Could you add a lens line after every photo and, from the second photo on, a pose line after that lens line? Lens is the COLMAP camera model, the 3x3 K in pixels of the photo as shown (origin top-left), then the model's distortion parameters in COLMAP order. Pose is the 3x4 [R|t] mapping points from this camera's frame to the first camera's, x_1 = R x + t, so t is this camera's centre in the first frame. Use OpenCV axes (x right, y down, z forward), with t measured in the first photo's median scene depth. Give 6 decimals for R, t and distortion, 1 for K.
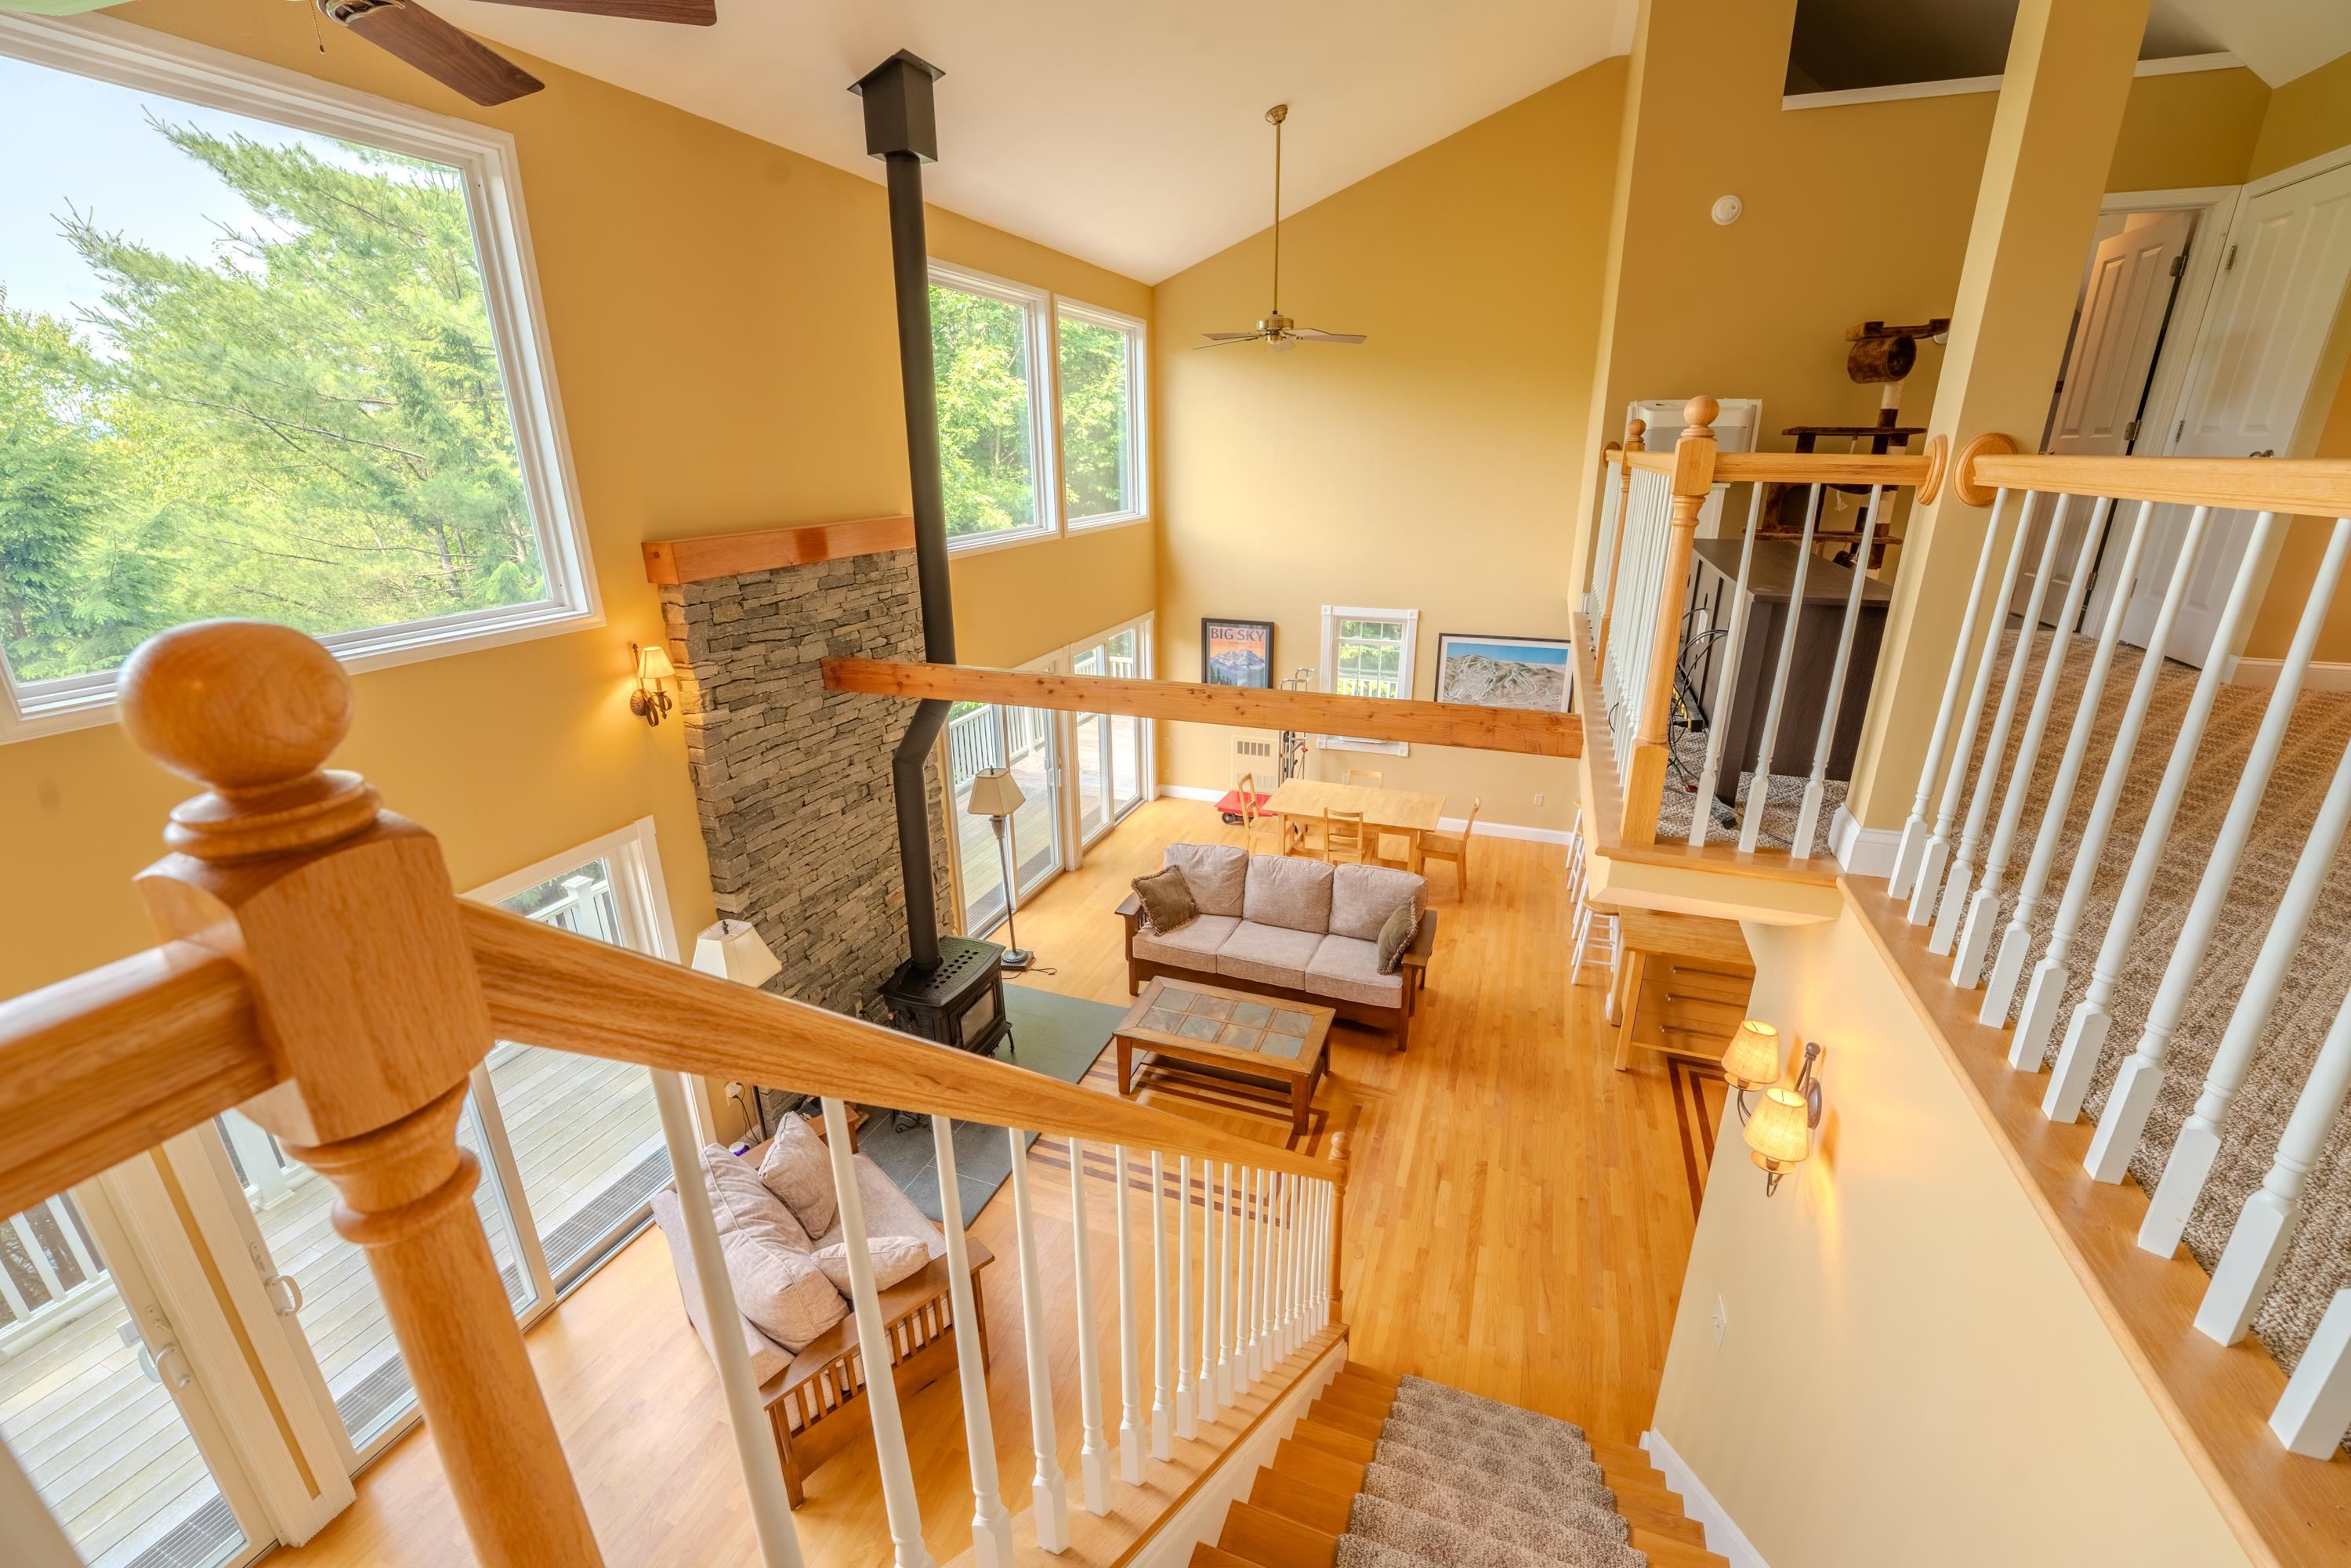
lens RADIAL K [[954.9, 0, 1172.7], [0, 954.9, 781.3], [0, 0, 1]] dist [-0.032215, 0.003976]
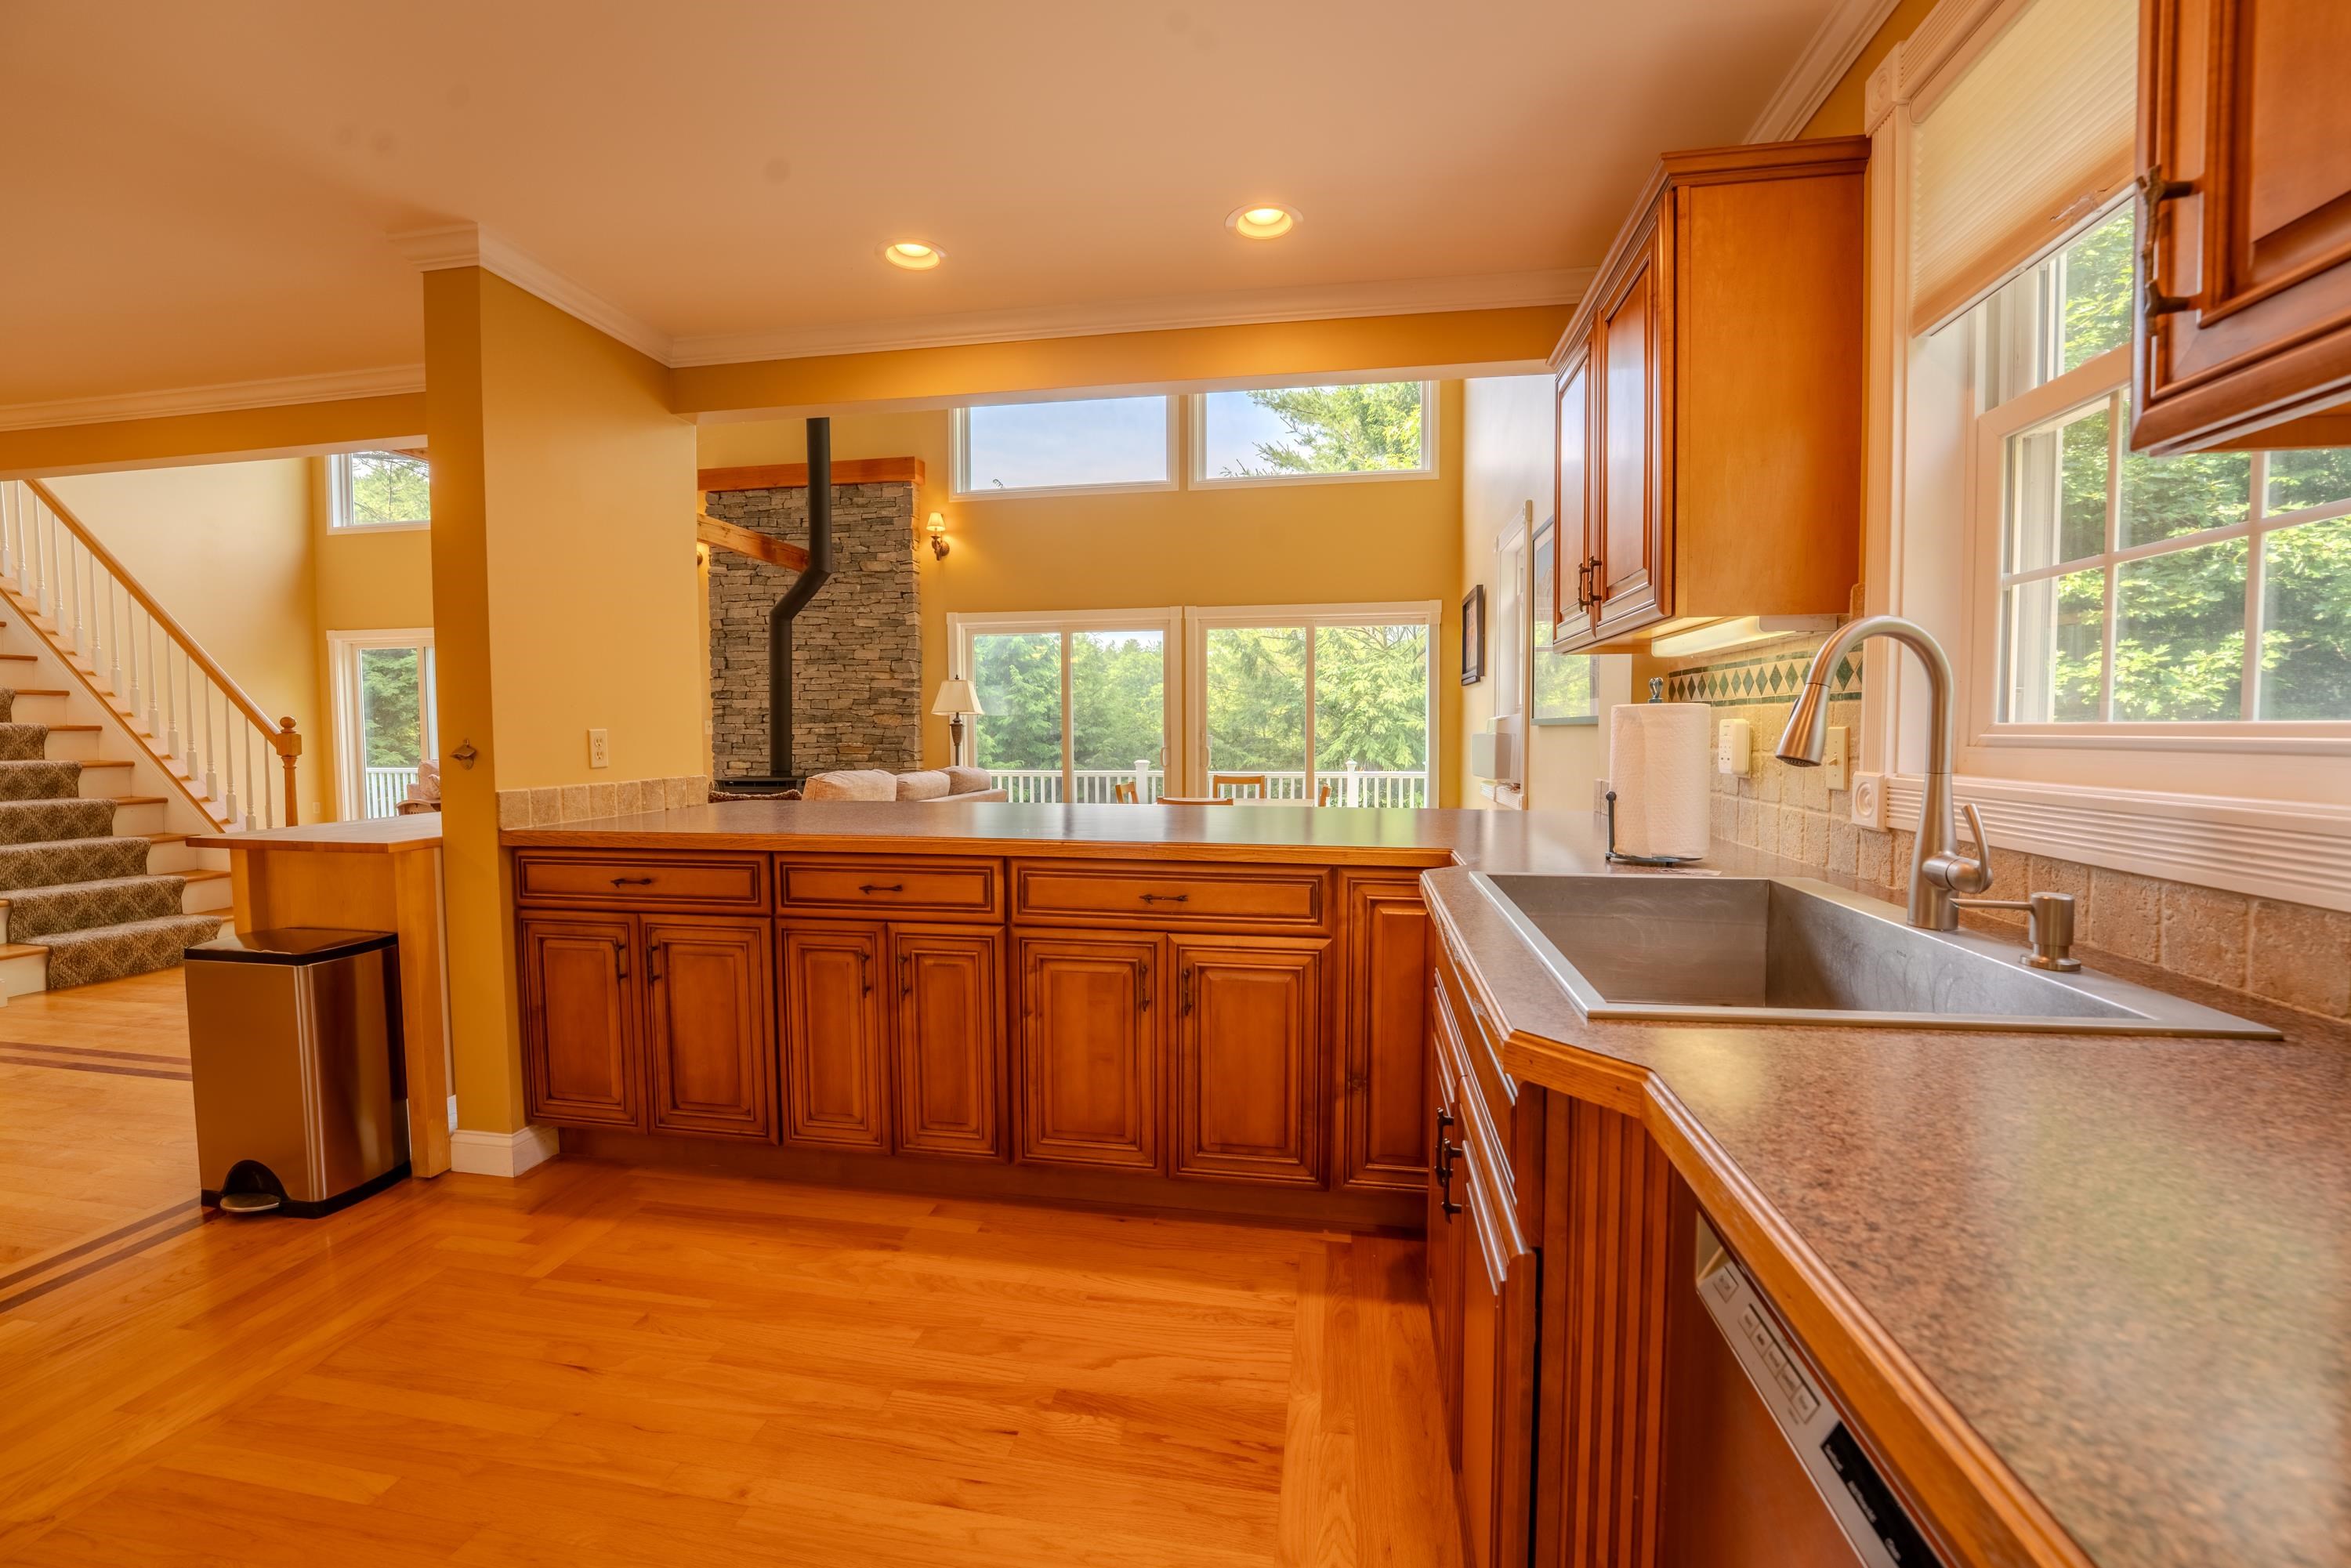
lens RADIAL K [[954.9, 0, 1172.7], [0, 954.9, 781.3], [0, 0, 1]] dist [-0.032215, 0.003976]
pose [[0.190536, 0.062977, -0.979658, 1.212885], [-0.320811, 0.947142, -0.001509, 0.028450], [0.927780, 0.314572, 0.200668, 1.336228]]
